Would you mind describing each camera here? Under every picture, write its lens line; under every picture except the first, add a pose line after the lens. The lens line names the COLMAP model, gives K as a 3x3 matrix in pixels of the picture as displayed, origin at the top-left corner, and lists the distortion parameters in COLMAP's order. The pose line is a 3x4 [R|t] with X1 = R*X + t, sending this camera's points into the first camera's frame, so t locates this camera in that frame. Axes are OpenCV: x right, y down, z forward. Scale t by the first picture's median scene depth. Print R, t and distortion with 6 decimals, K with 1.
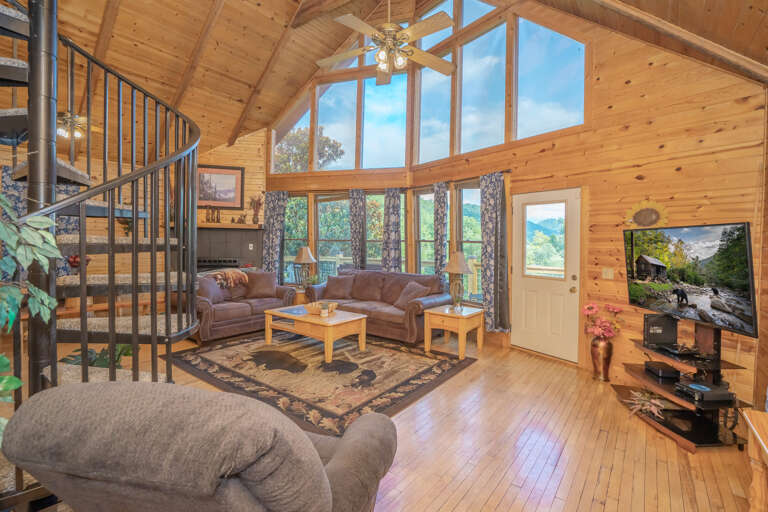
lens RADIAL K [[367.2, 0, 382.2], [0, 367.2, 244.0], [0, 0, 1]] dist [-0.059929, -0.000040]
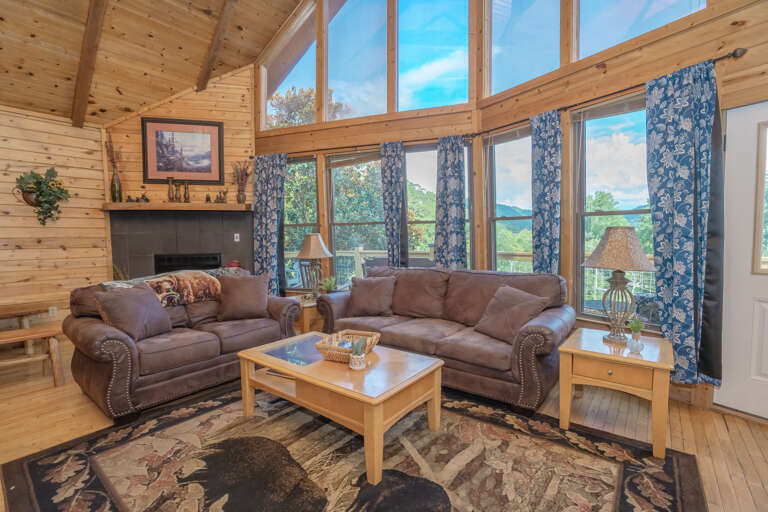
lens RADIAL K [[359.6, 0, 381.1], [0, 359.6, 253.1], [0, 0, 1]] dist [-0.053725, 0.016476]
pose [[0.999333, -0.024236, -0.027300, -0.088841], [0.025158, 0.999107, 0.033937, 0.027330], [0.026453, -0.034601, 0.999051, 0.430535]]
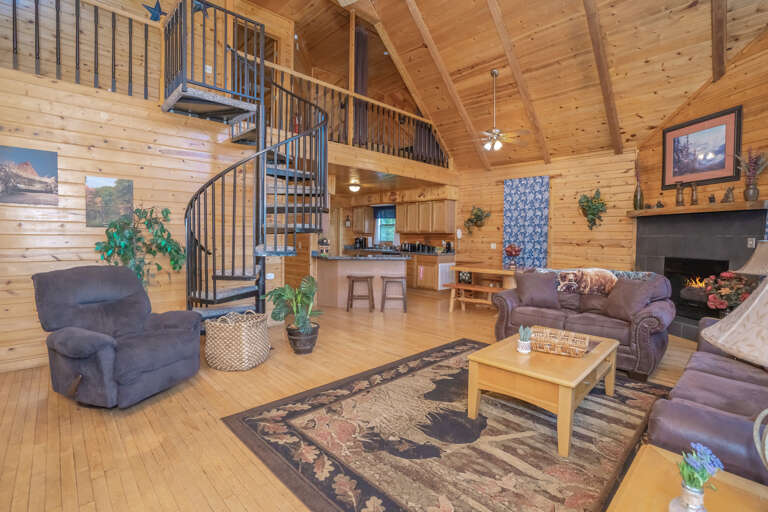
lens RADIAL K [[359.6, 0, 381.1], [0, 359.6, 253.1], [0, 0, 1]] dist [-0.053725, 0.016476]
pose [[-0.166560, 0.030325, -0.985565, 0.342134], [-0.015335, 0.999326, 0.033340, 0.019533], [0.985912, 0.020666, -0.165983, 0.689093]]
